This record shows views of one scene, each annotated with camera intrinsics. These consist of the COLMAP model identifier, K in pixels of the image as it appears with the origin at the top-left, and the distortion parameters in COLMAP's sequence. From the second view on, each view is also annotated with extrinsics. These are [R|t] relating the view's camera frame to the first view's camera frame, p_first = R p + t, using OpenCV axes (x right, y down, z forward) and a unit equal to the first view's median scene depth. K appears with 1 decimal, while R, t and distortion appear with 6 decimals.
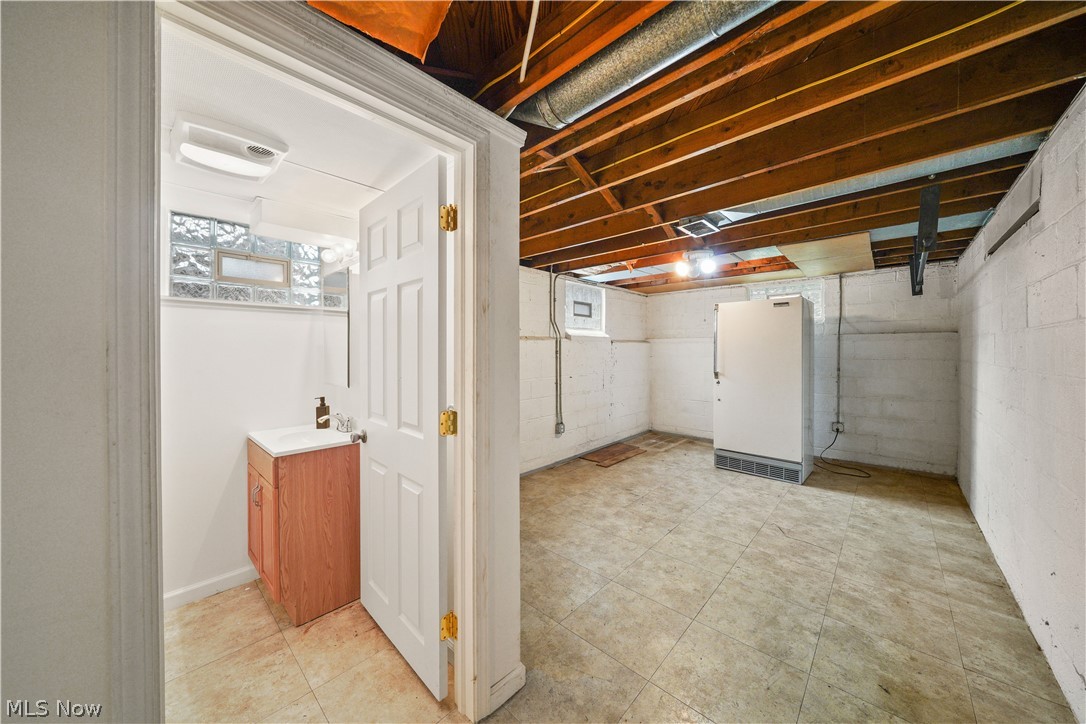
lens RADIAL K [[381.3, 0, 536.9], [0, 381.3, 350.5], [0, 0, 1]] dist [-0.001323, 0.000118]
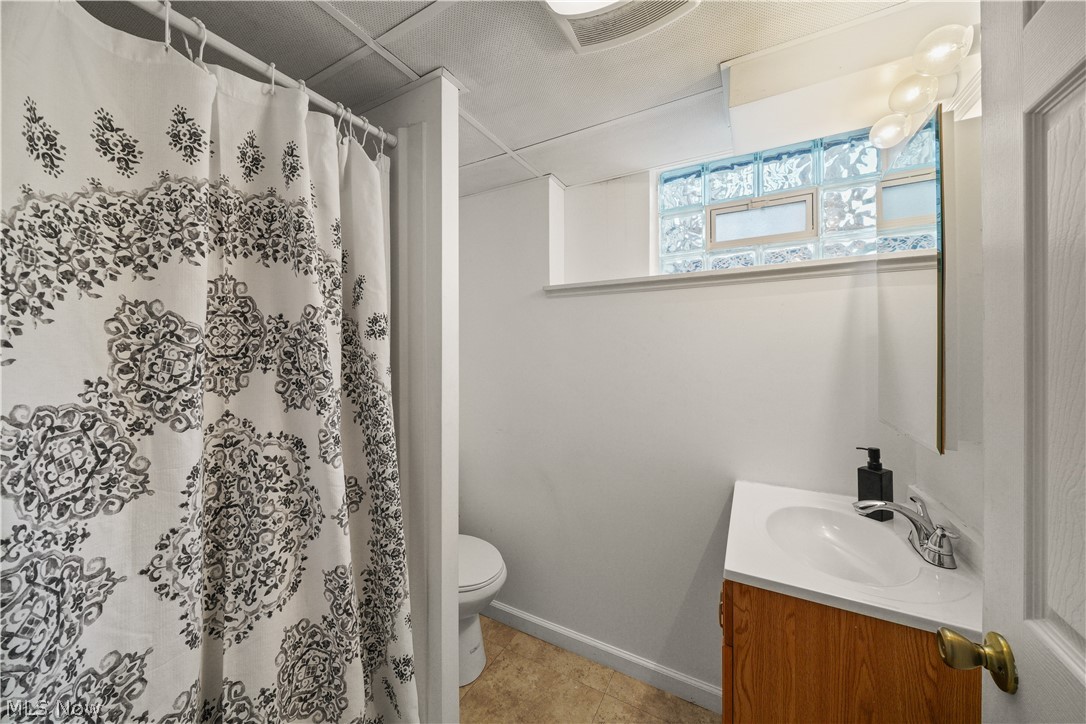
lens RADIAL K [[375.3, 0, 516.8], [0, 375.3, 349.8], [0, 0, 1]] dist [-0.020250, -0.000055]
pose [[0.220296, 0.001792, -0.975431, -0.240593], [0.004824, 0.999984, 0.002927, -0.000156], [0.975421, -0.005350, 0.220284, 0.513801]]
